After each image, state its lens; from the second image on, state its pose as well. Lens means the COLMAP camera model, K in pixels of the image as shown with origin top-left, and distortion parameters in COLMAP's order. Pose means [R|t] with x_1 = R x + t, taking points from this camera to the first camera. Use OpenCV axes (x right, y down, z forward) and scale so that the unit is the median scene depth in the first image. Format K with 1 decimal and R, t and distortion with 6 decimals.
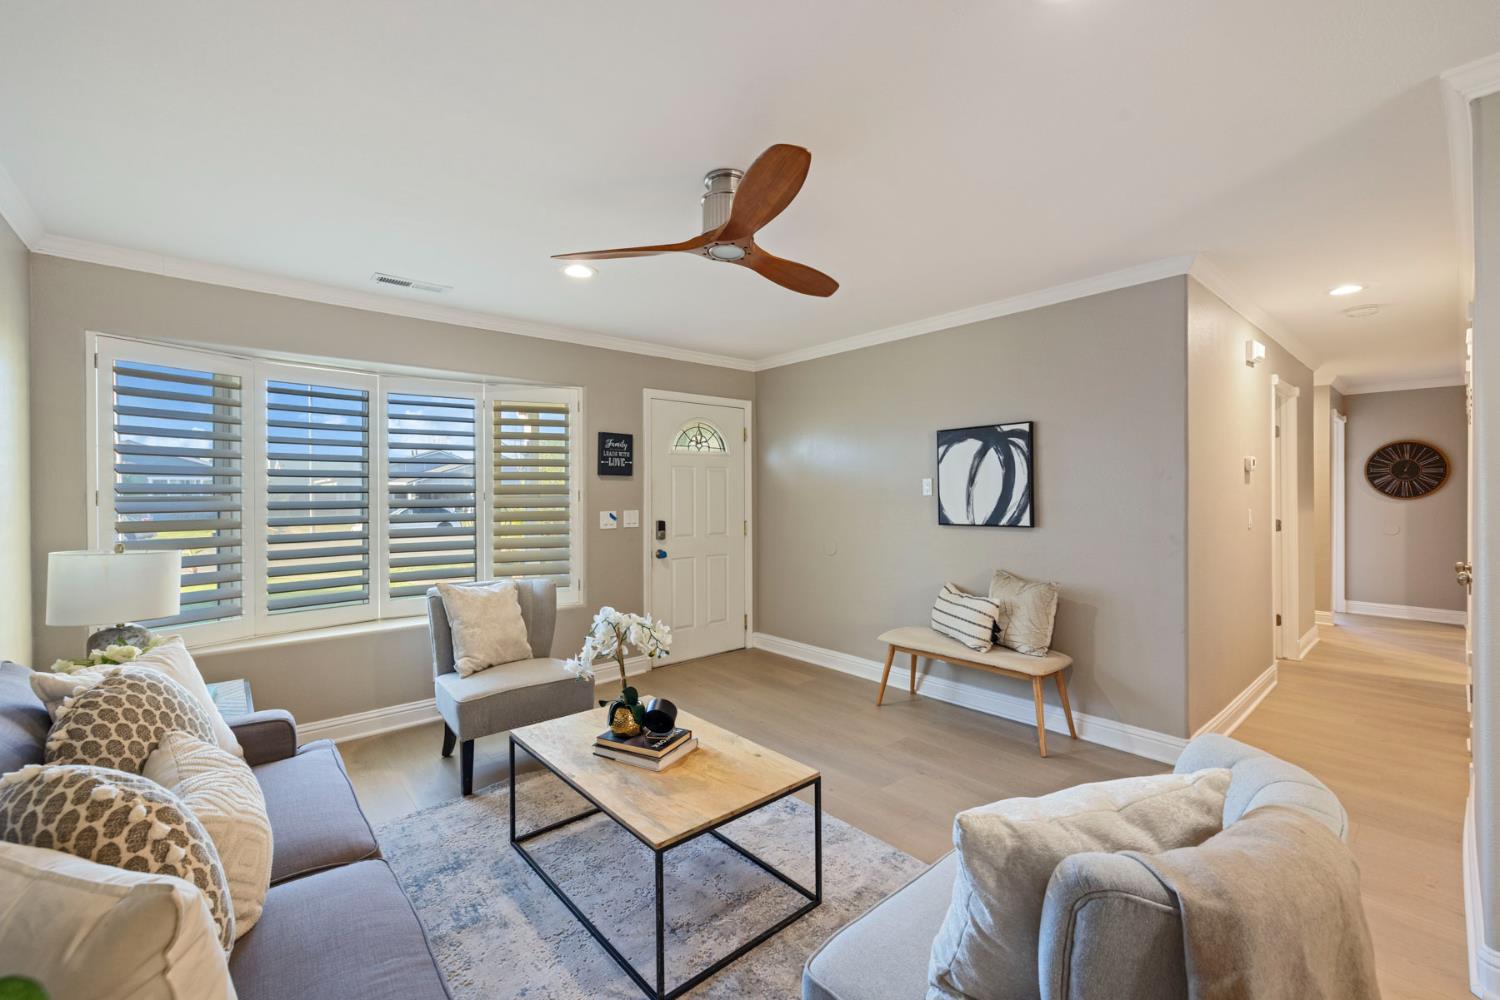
lens RADIAL K [[626.4, 0, 756.2], [0, 626.4, 494.2], [0, 0, 1]] dist [-0.000681, -0.000106]
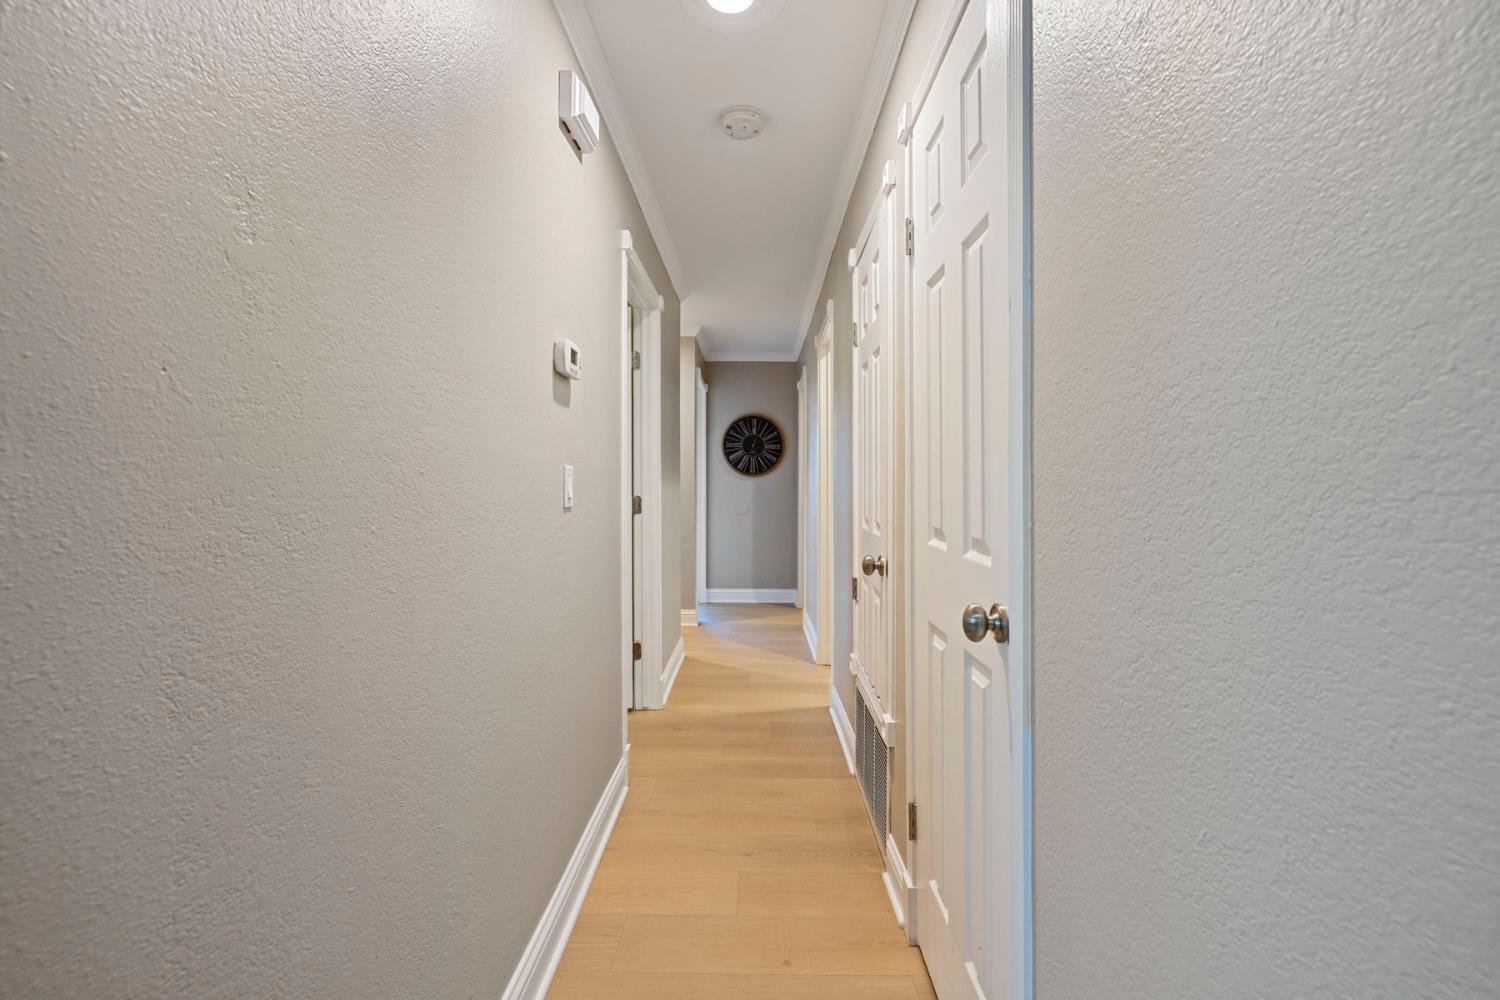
lens RADIAL K [[629.3, 0, 753.9], [0, 629.3, 493.1], [0, 0, 1]] dist [0.000834, 0.000551]
pose [[0.666097, -0.006084, 0.745840, 0.334361], [-0.002703, 0.999940, 0.010571, 0.024197], [-0.745860, -0.009057, 0.666041, 0.372472]]
